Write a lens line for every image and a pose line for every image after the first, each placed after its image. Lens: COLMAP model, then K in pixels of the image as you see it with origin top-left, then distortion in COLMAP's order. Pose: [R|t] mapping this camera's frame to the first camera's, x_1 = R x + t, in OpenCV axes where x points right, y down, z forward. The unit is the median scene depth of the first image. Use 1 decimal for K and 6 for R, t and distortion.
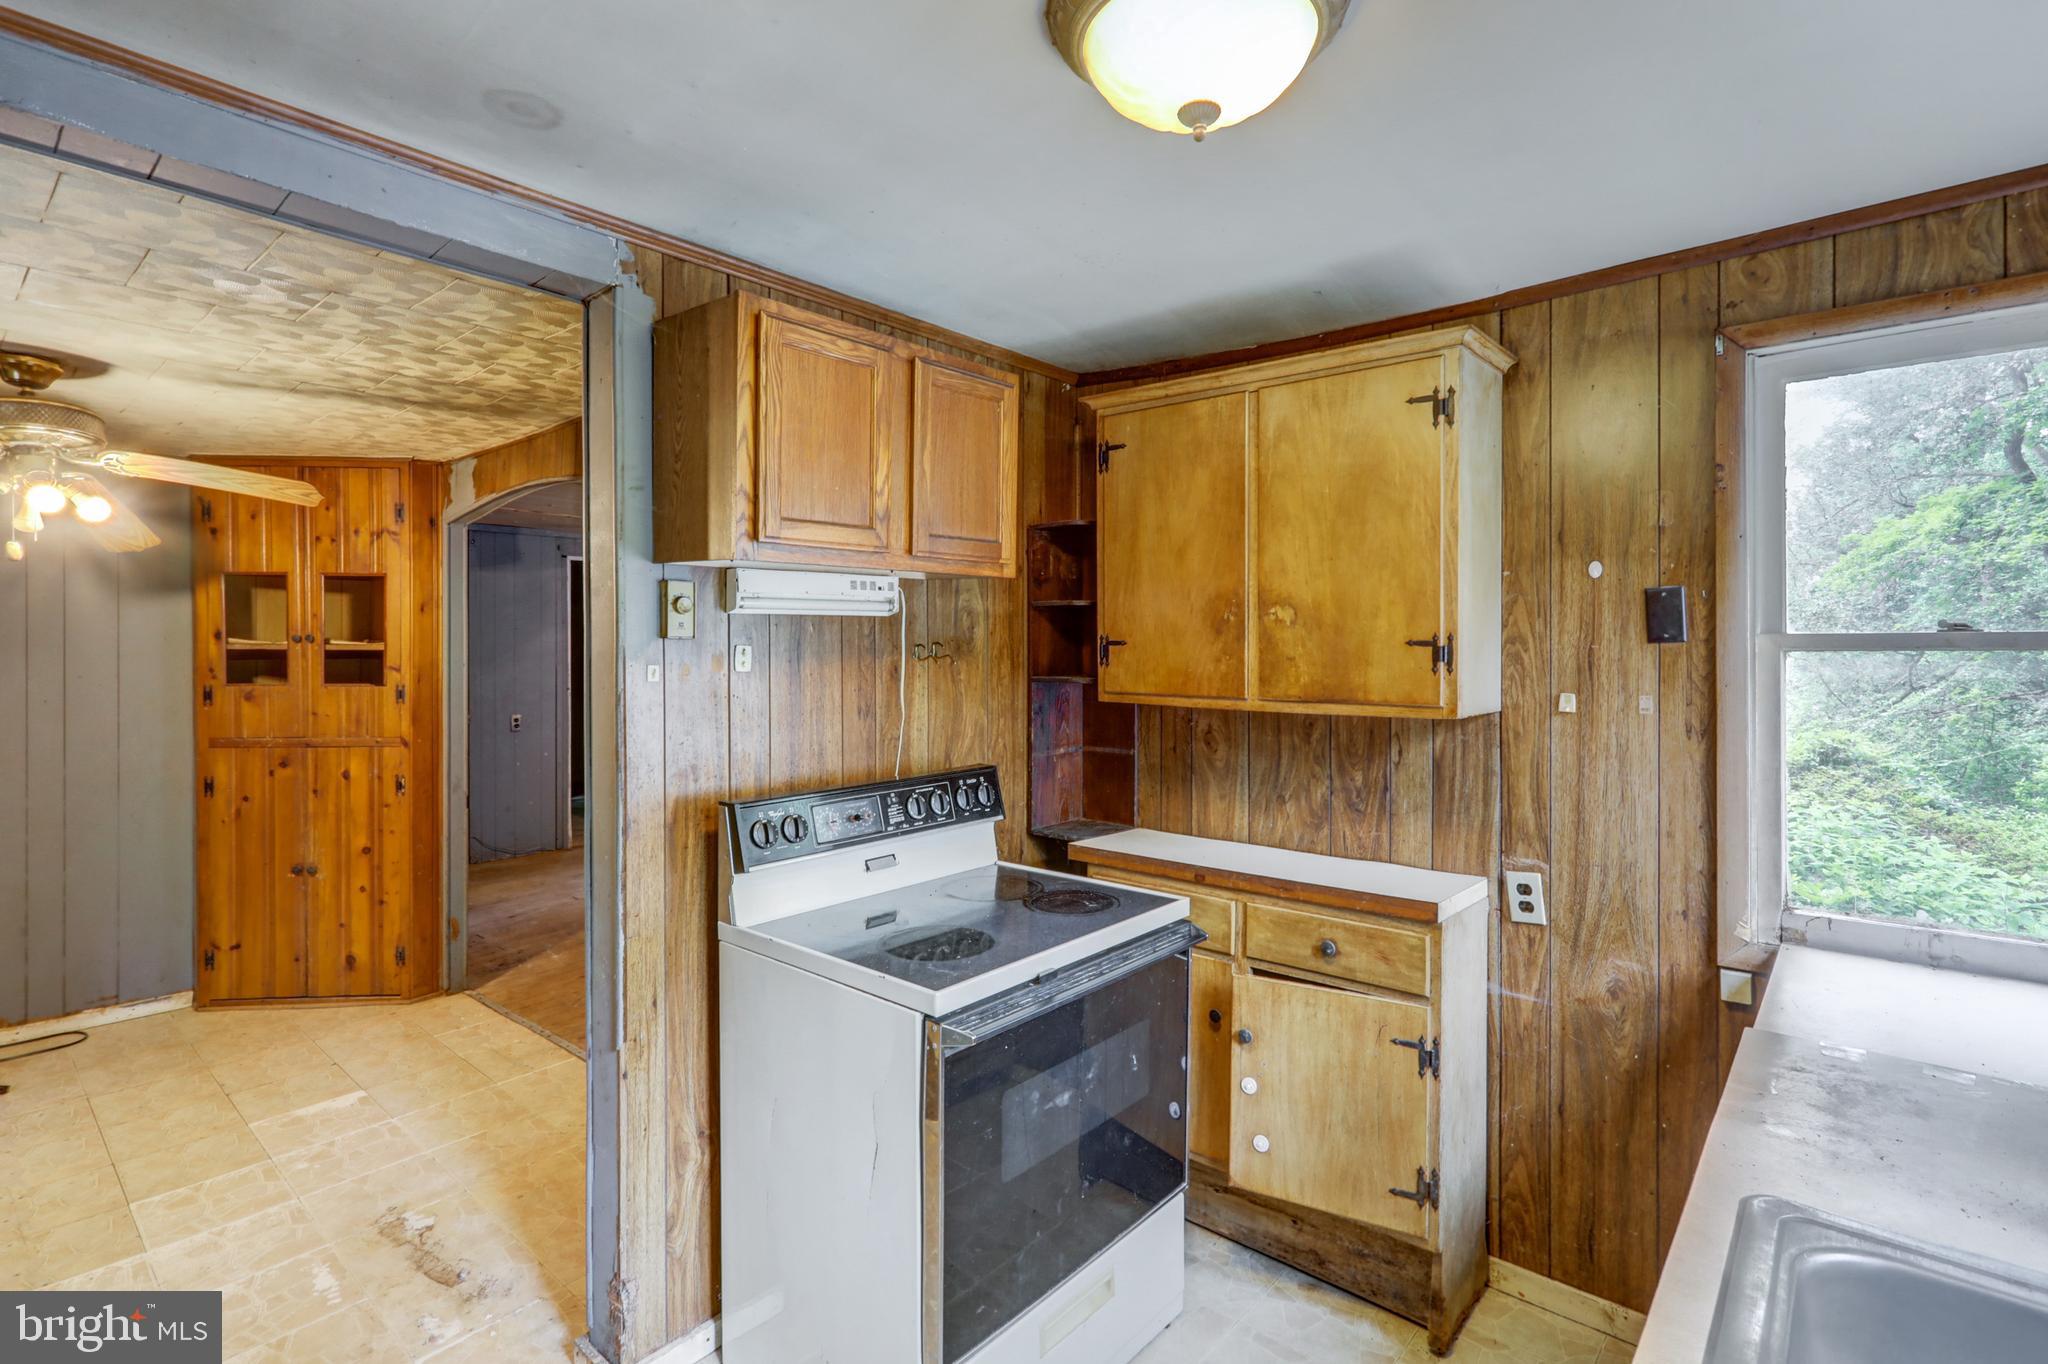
lens RADIAL K [[997.4, 0, 1021.9], [0, 997.4, 646.0], [0, 0, 1]] dist [-0.005975, 0.000102]
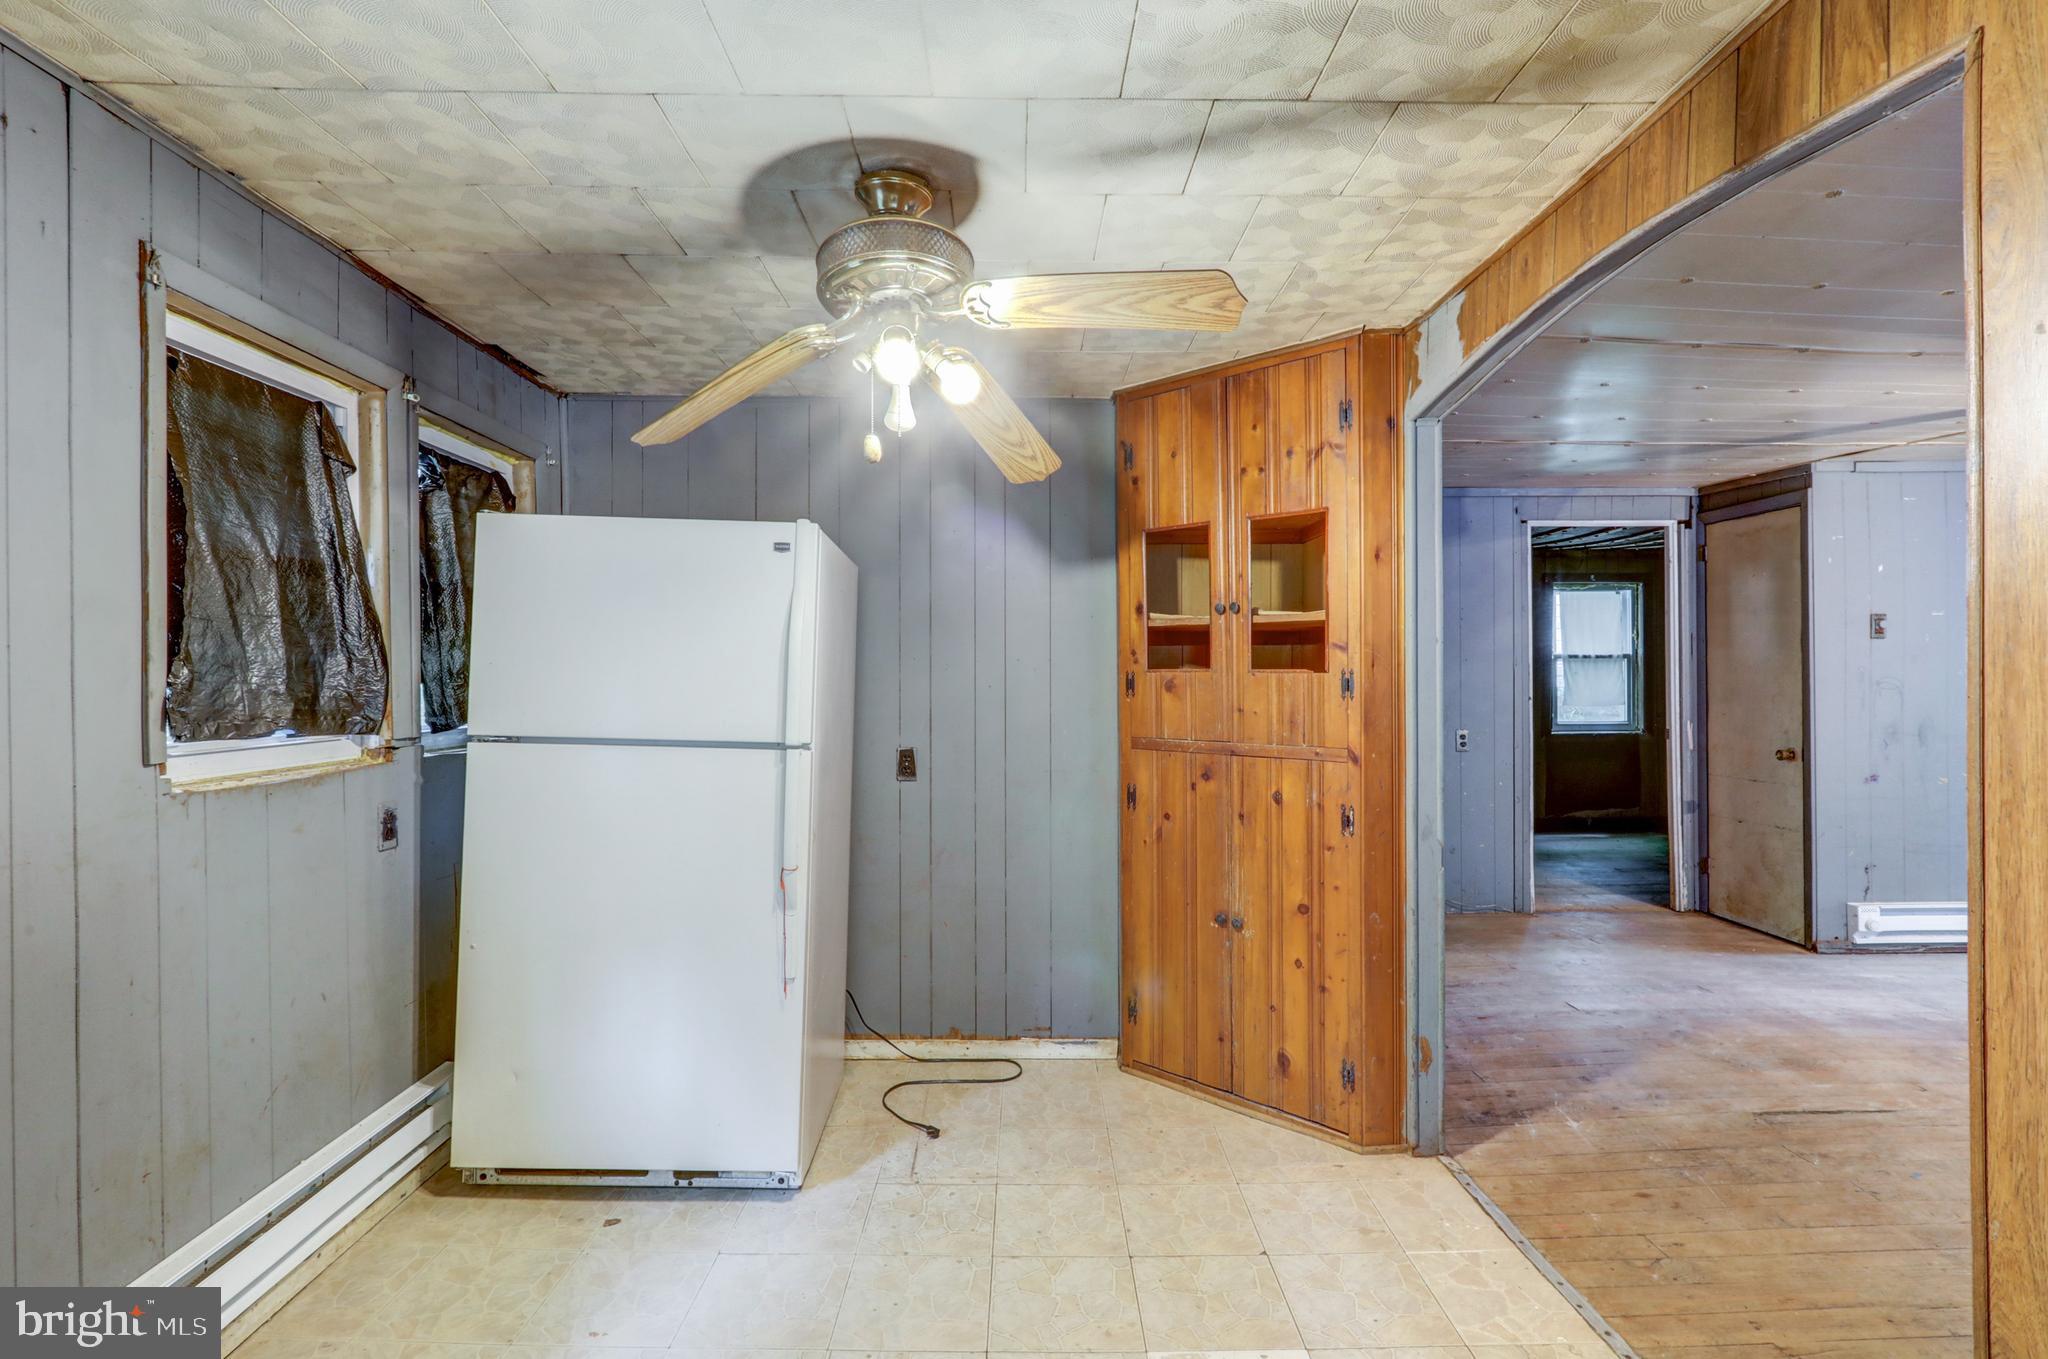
lens RADIAL K [[974.8, 0, 1017.1], [0, 974.8, 673.3], [0, 0, 1]] dist [-0.000462, 0.000587]
pose [[0.659736, -0.002193, -0.751494, -0.278973], [0.002699, 0.999996, -0.000549, 0.040699], [0.751493, -0.001665, 0.659739, 0.400945]]
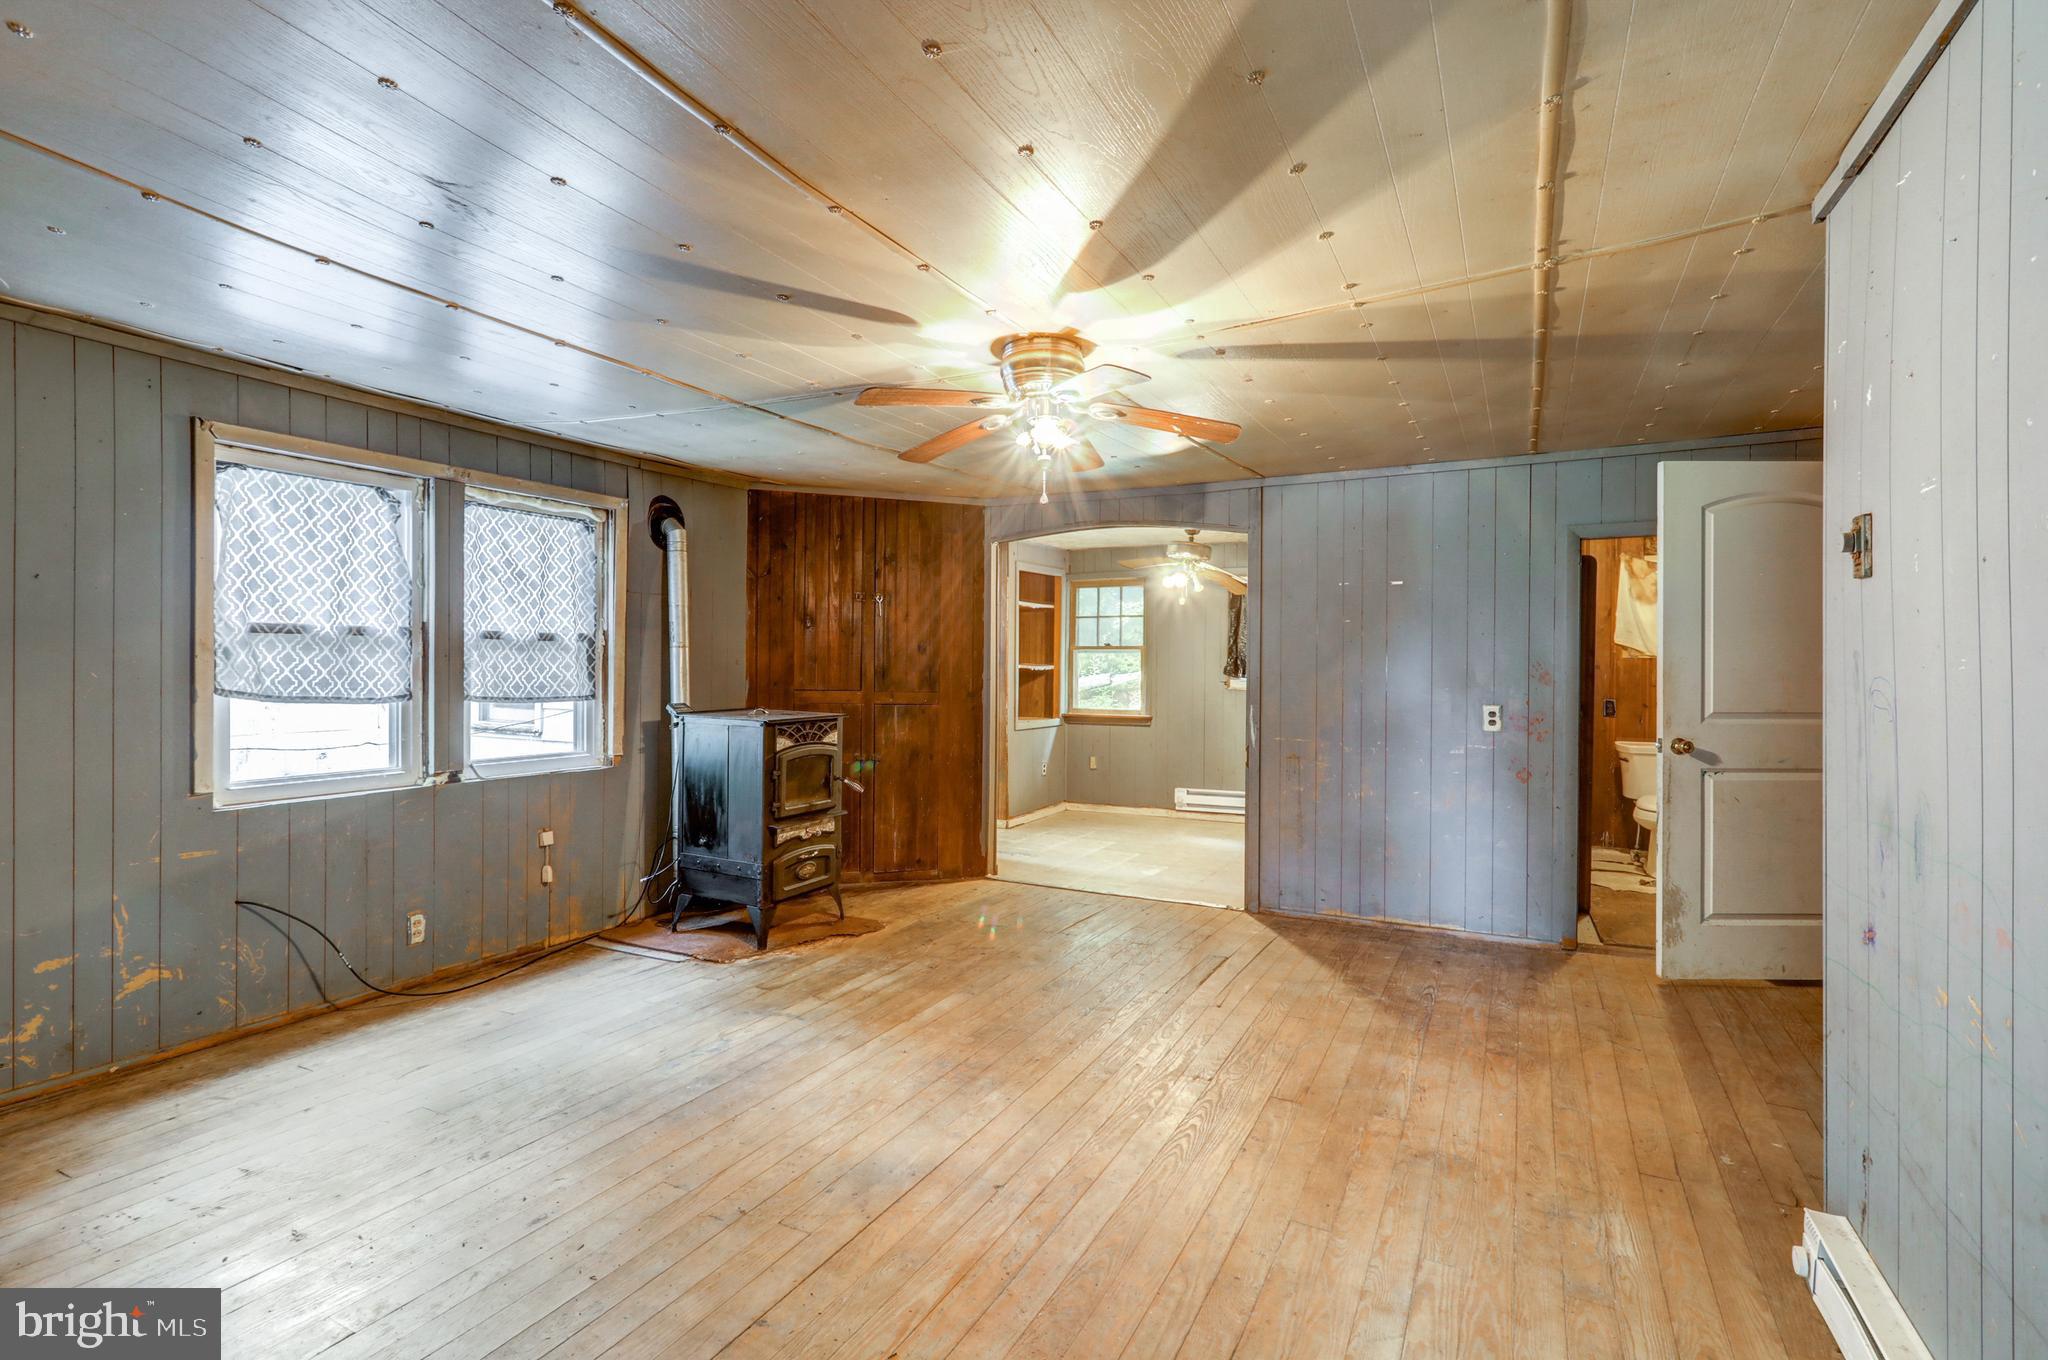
lens RADIAL K [[974.8, 0, 1017.1], [0, 974.8, 673.8], [0, 0, 1]] dist [-0.000462, 0.000587]
pose [[-0.973595, -0.001907, -0.228275, -0.001384], [-0.004814, 0.999914, 0.012176, 0.041889], [0.228232, 0.012953, -0.973521, 2.195472]]
